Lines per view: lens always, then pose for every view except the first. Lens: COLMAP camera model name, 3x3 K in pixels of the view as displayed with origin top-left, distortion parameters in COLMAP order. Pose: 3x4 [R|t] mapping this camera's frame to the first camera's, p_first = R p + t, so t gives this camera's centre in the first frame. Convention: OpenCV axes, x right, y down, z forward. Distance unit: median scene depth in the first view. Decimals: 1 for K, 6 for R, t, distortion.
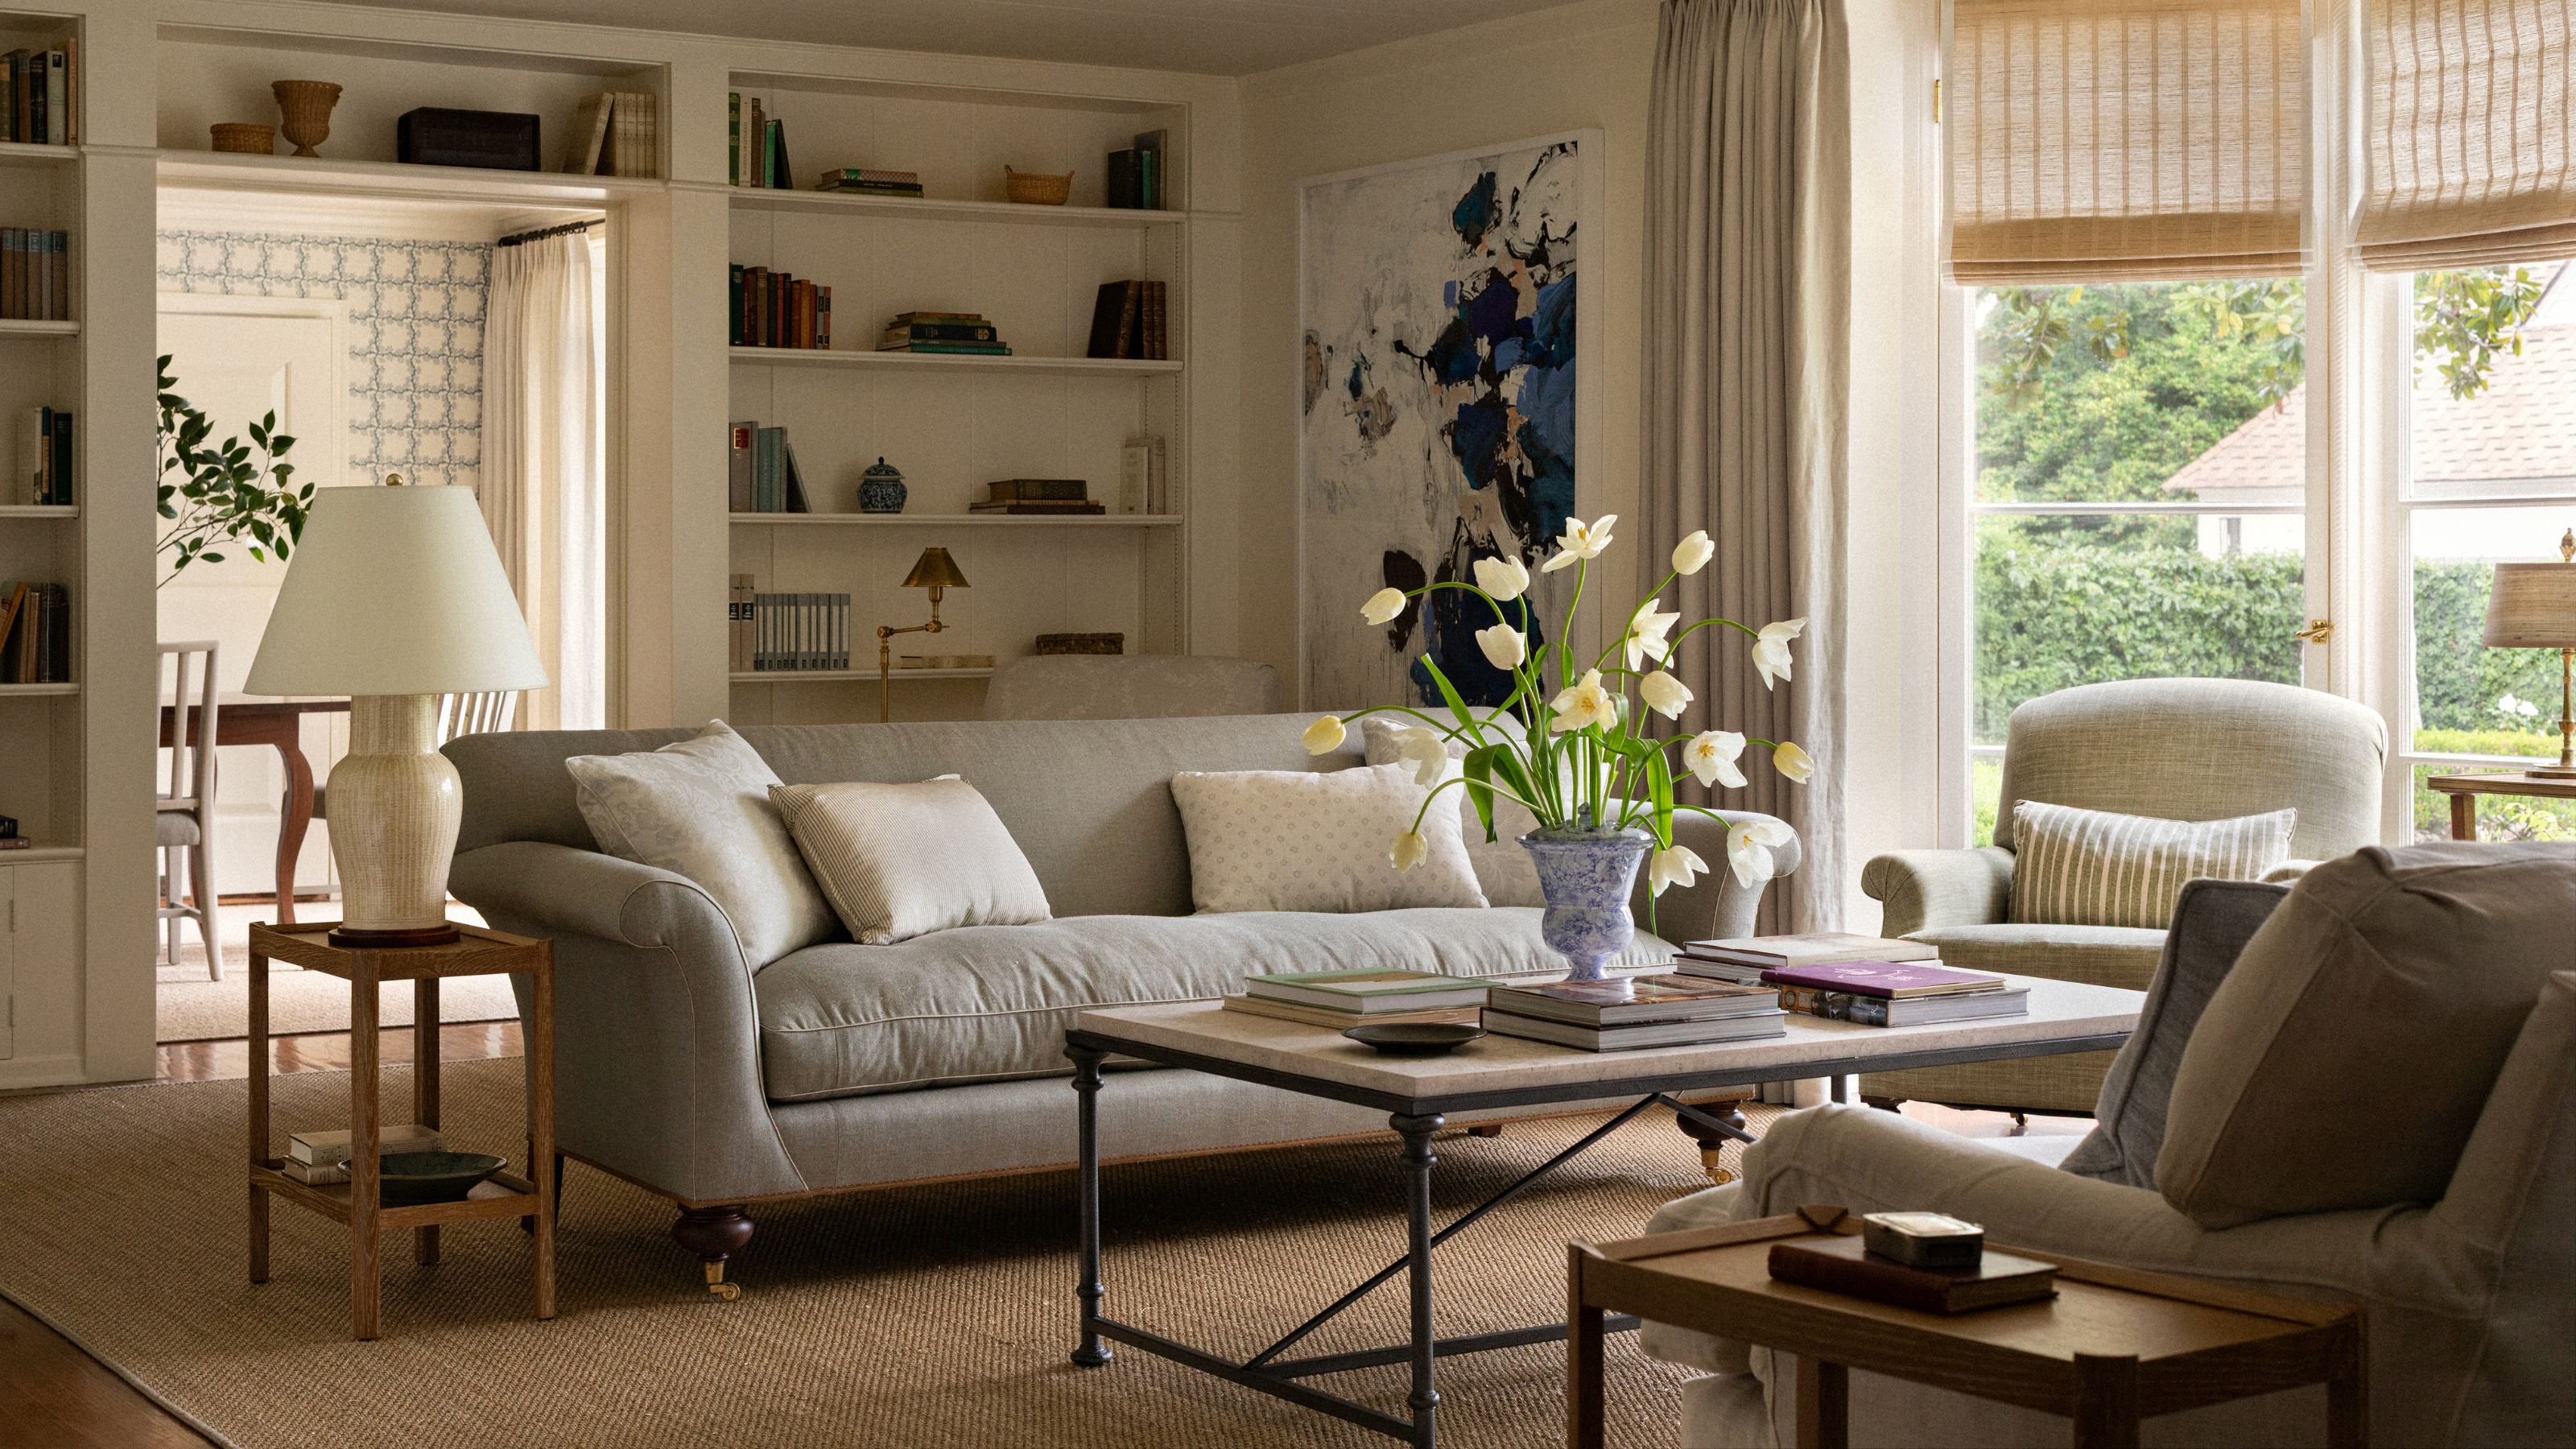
lens RADIAL K [[3609.2, 0, 1278.2], [0, 3609.2, 561.2], [0, 0, 1]] dist [-0.008767, 0.000000]
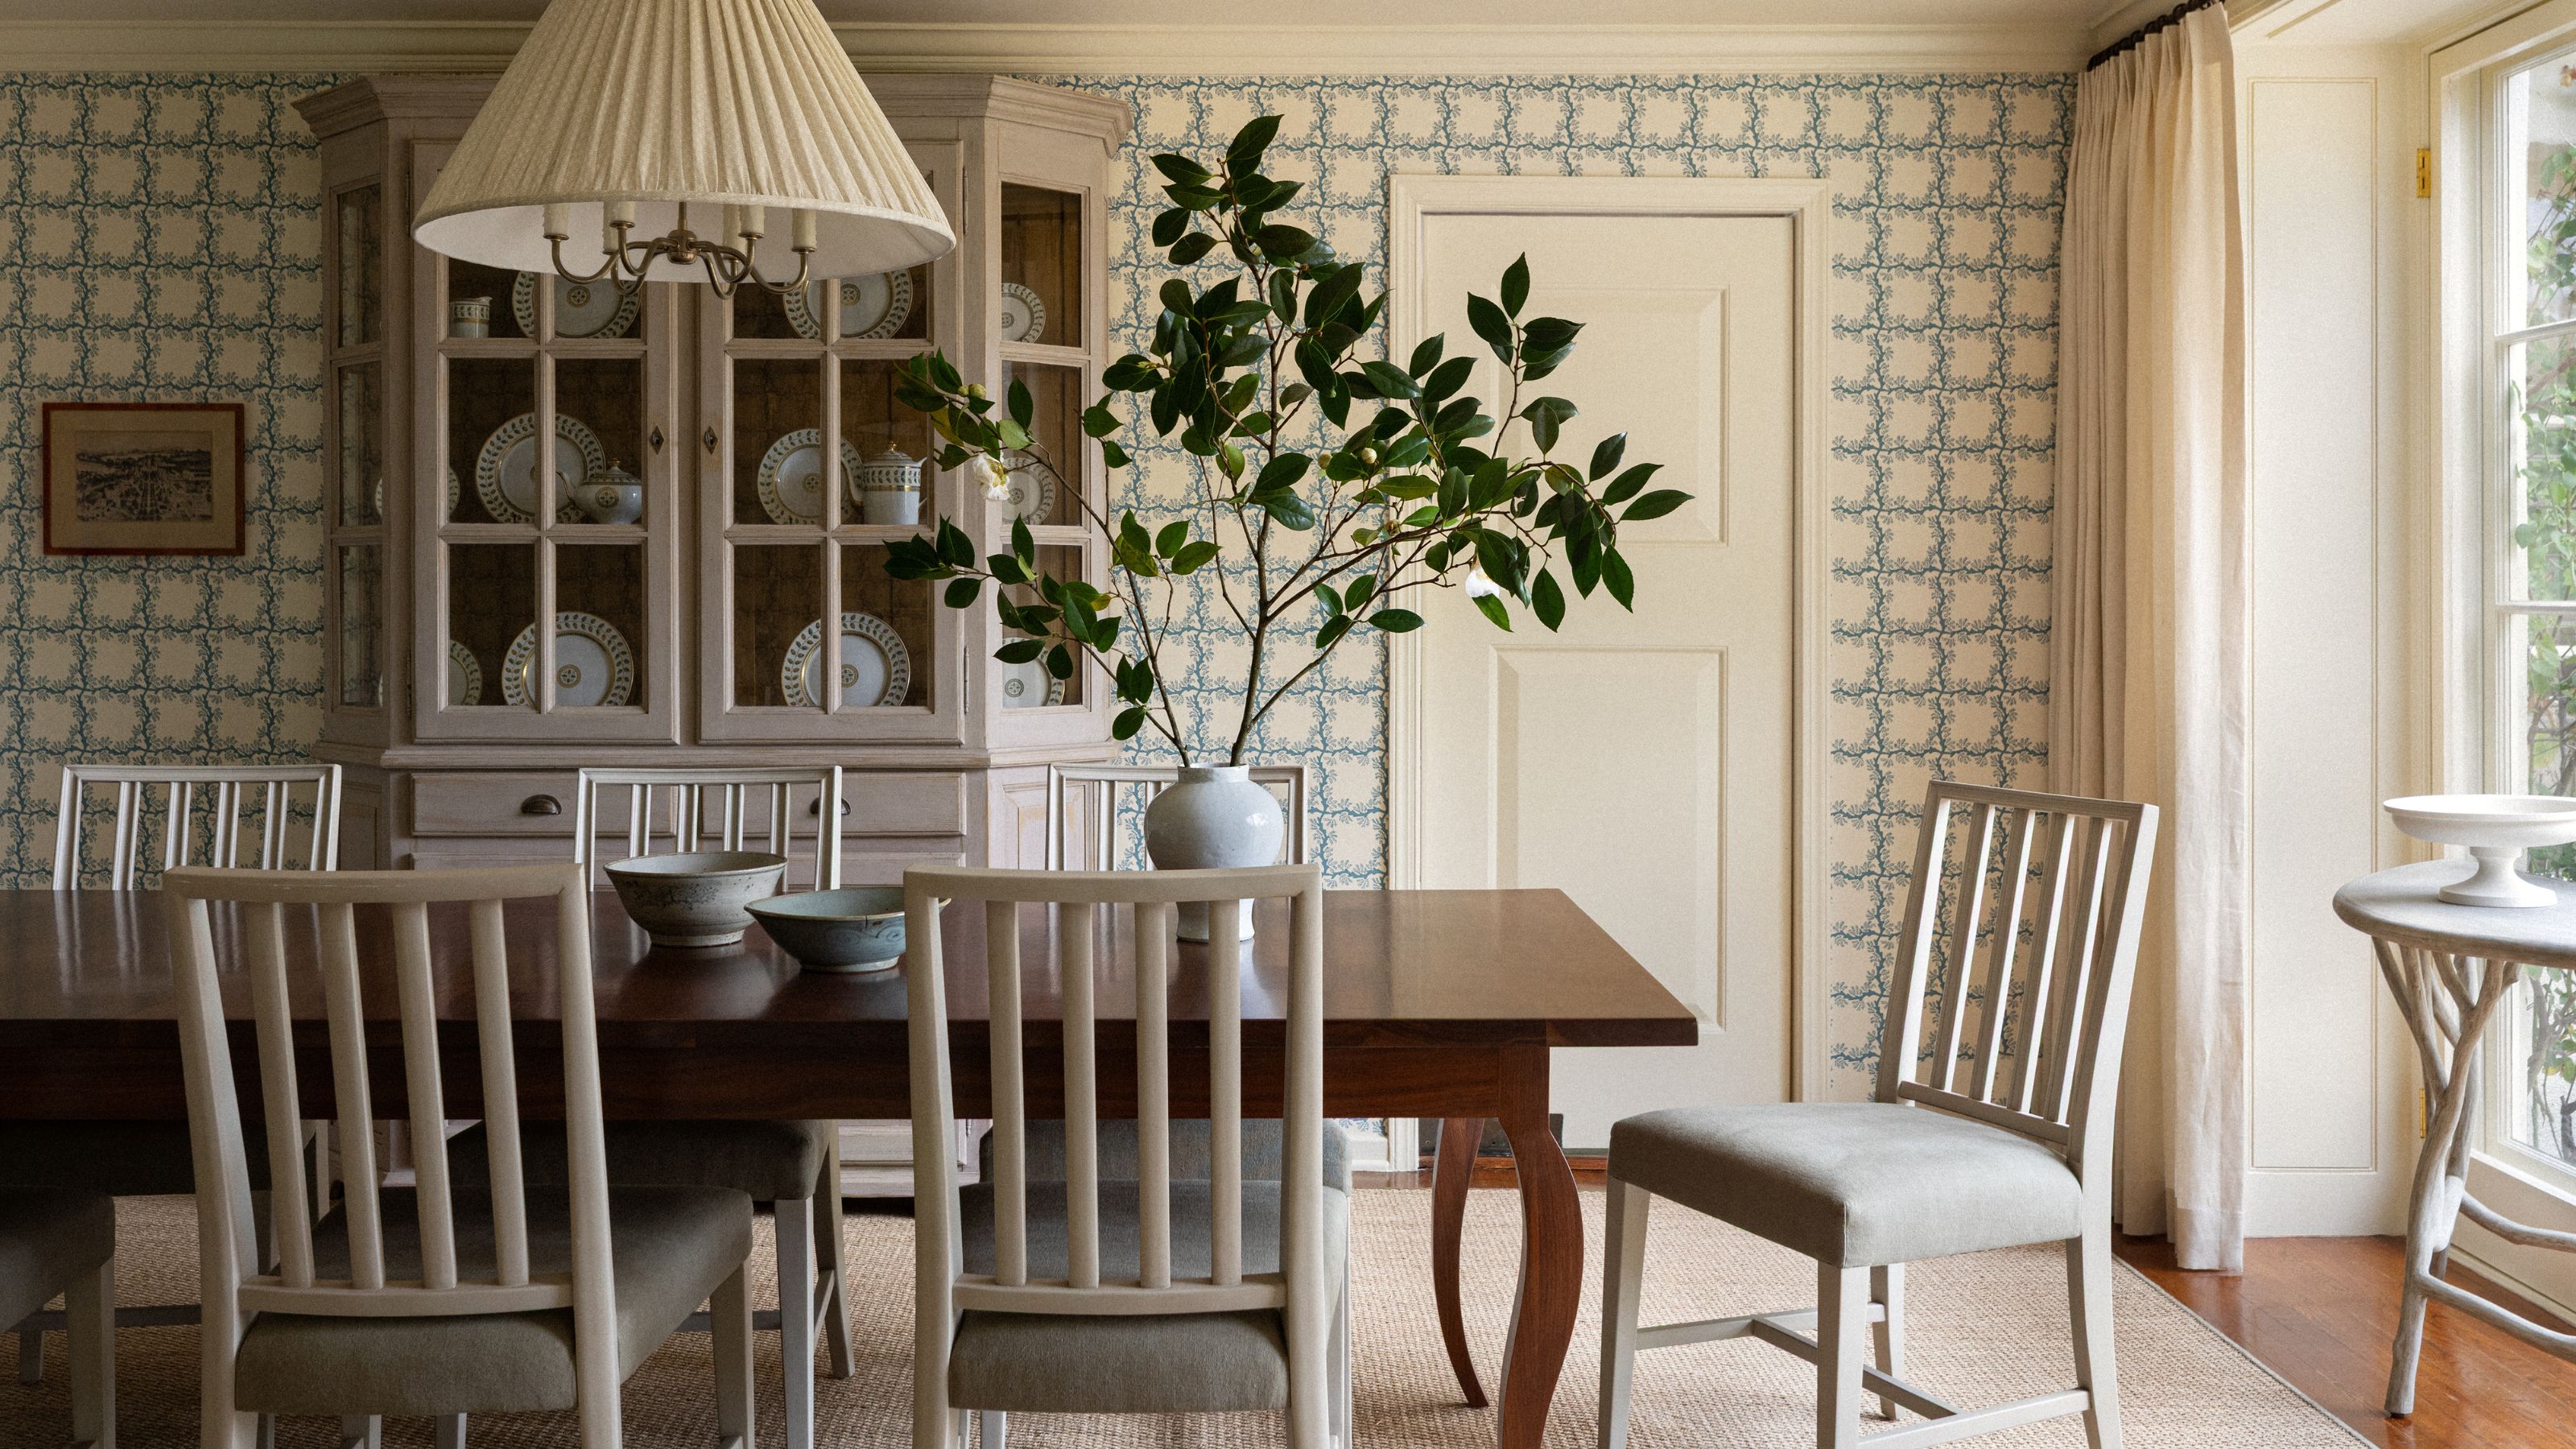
lens RADIAL K [[2170.0, 0, 1271.2], [0, 2170.0, 641.4], [0, 0, 1]] dist [-0.024913, -0.002100]
pose [[0.842796, 0.011931, -0.538102, -0.189606], [0.003326, 0.999620, 0.027372, -0.006354], [0.538224, -0.024859, 0.842435, 0.865732]]
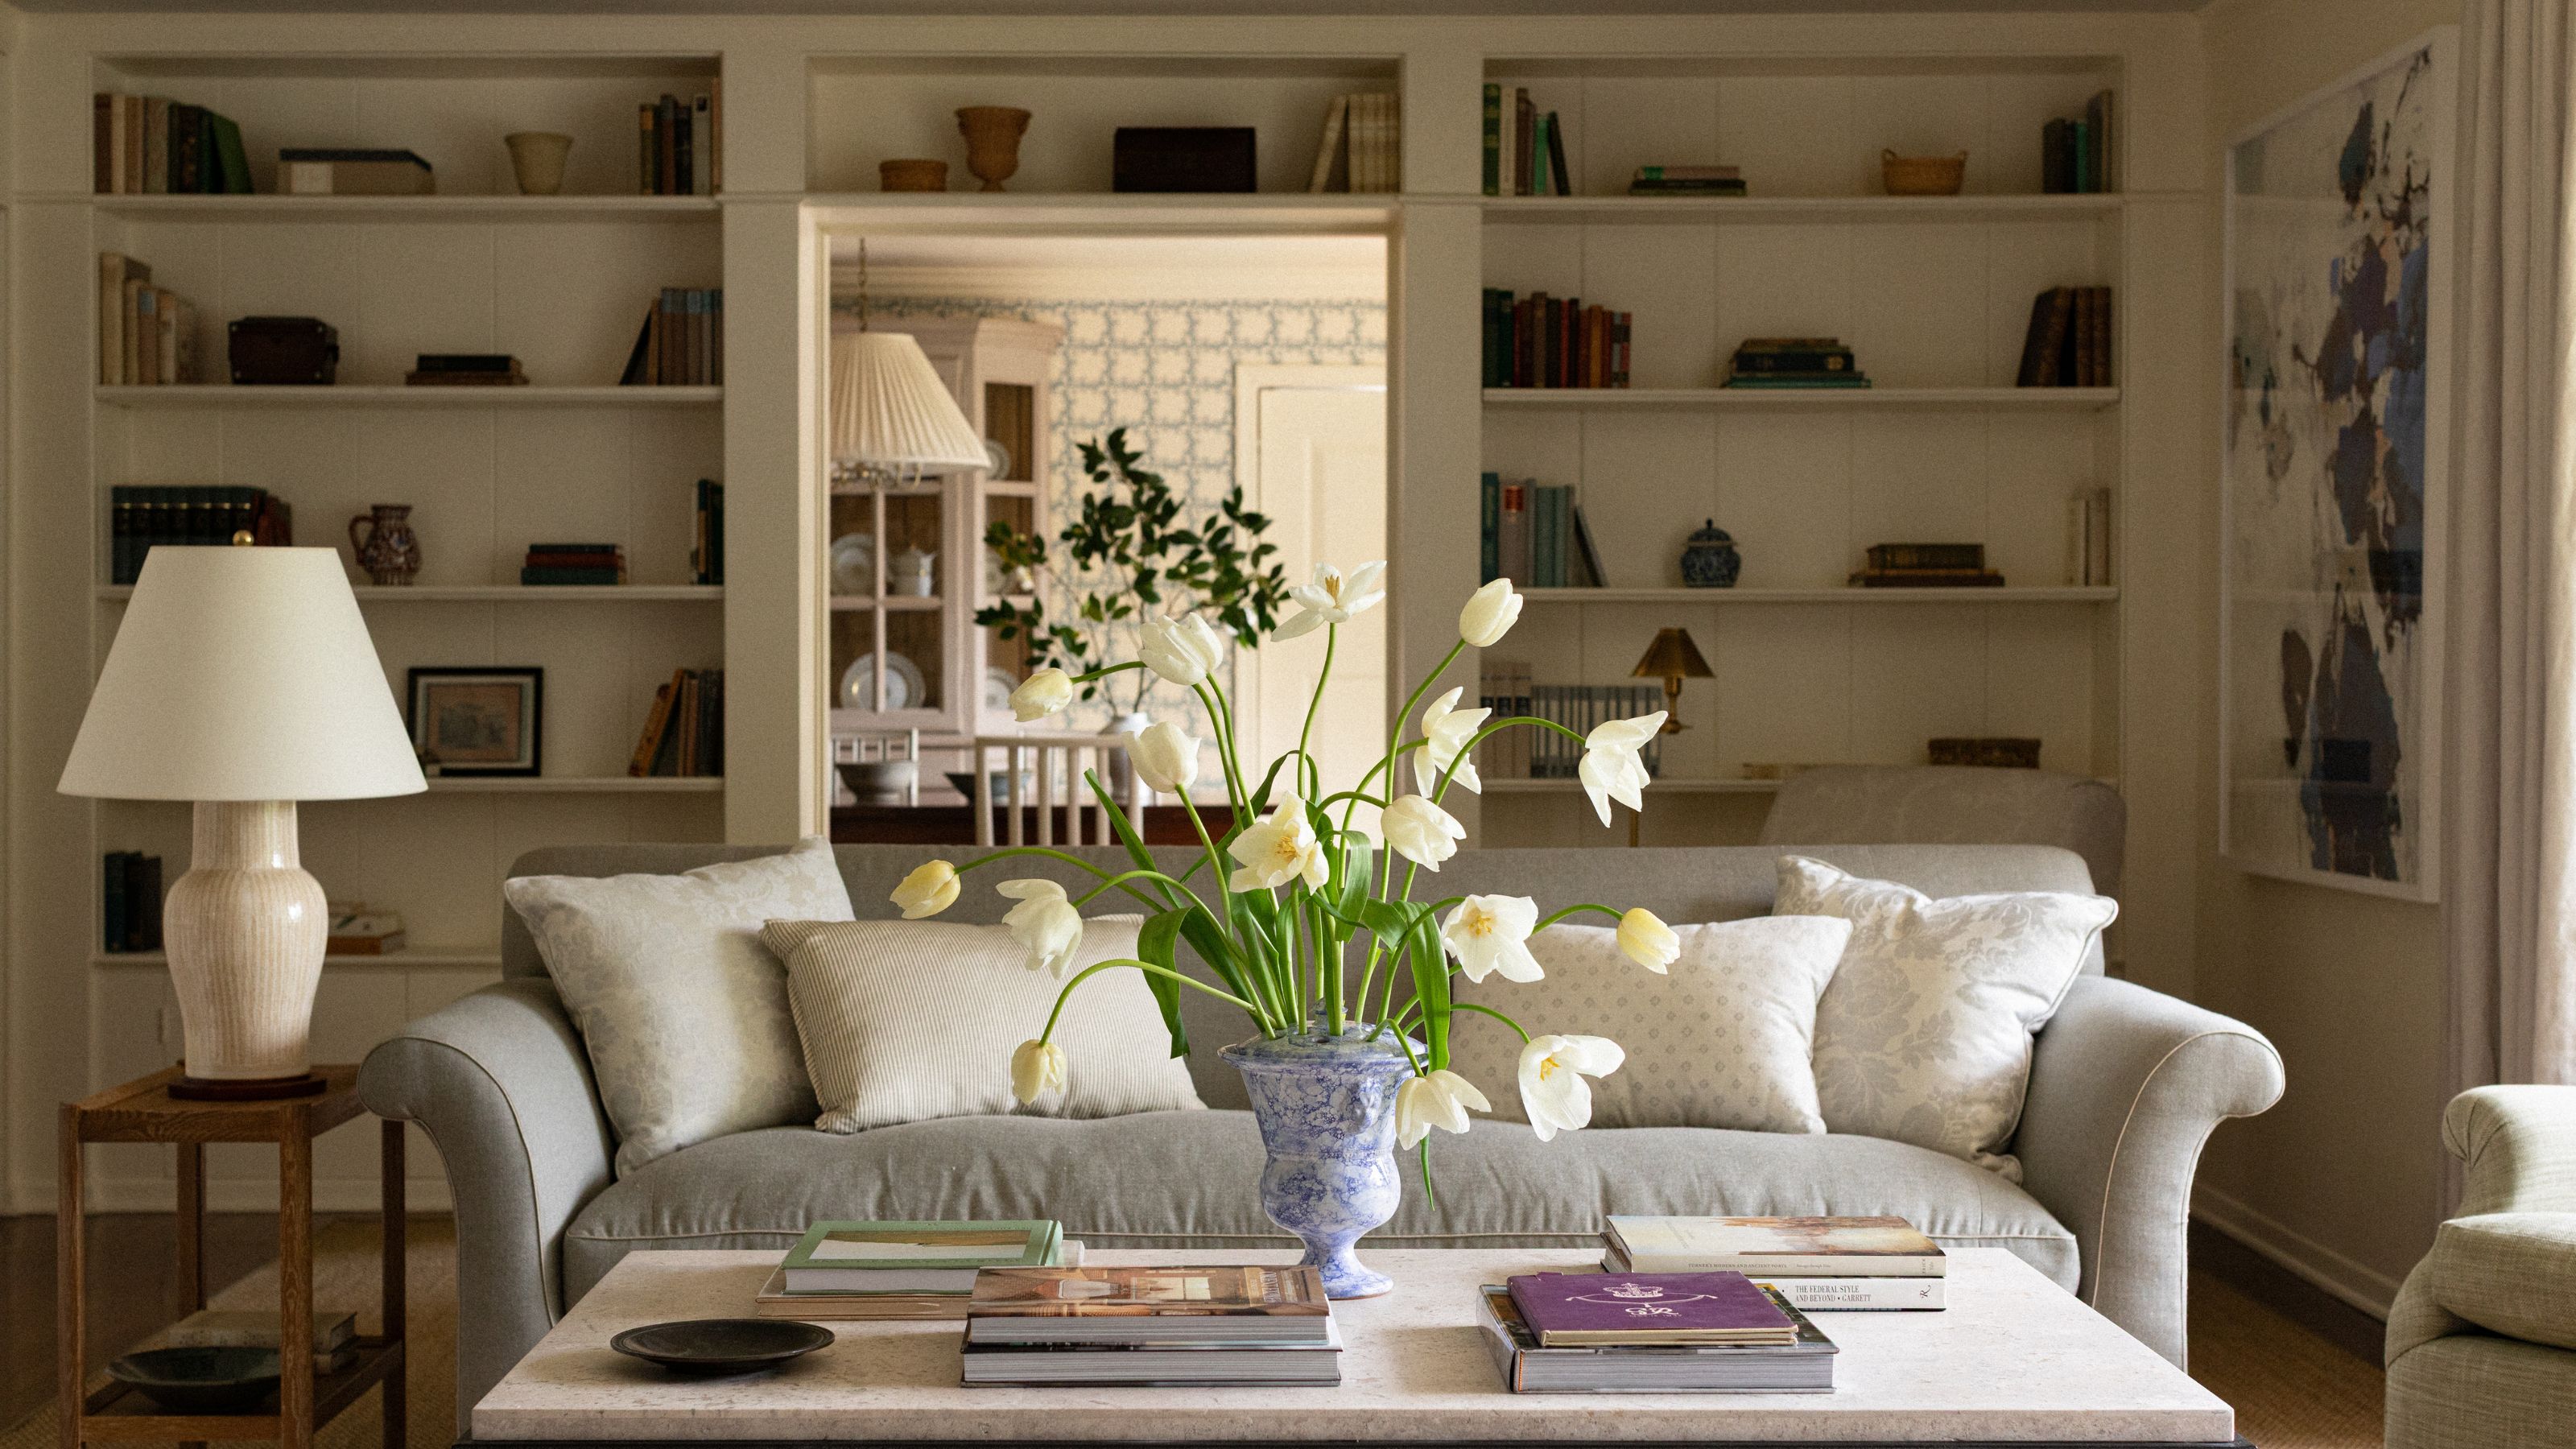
lens RADIAL K [[3609.2, 0, 1288.8], [0, 3609.2, 731.1], [0, 0, 1]] dist [-0.008767, 0.000000]
pose [[0.845196, 0.009944, -0.534364, 0.245859], [-0.000133, 0.999831, 0.018396, 0.004122], [0.534457, -0.015477, 0.845054, 0.258006]]
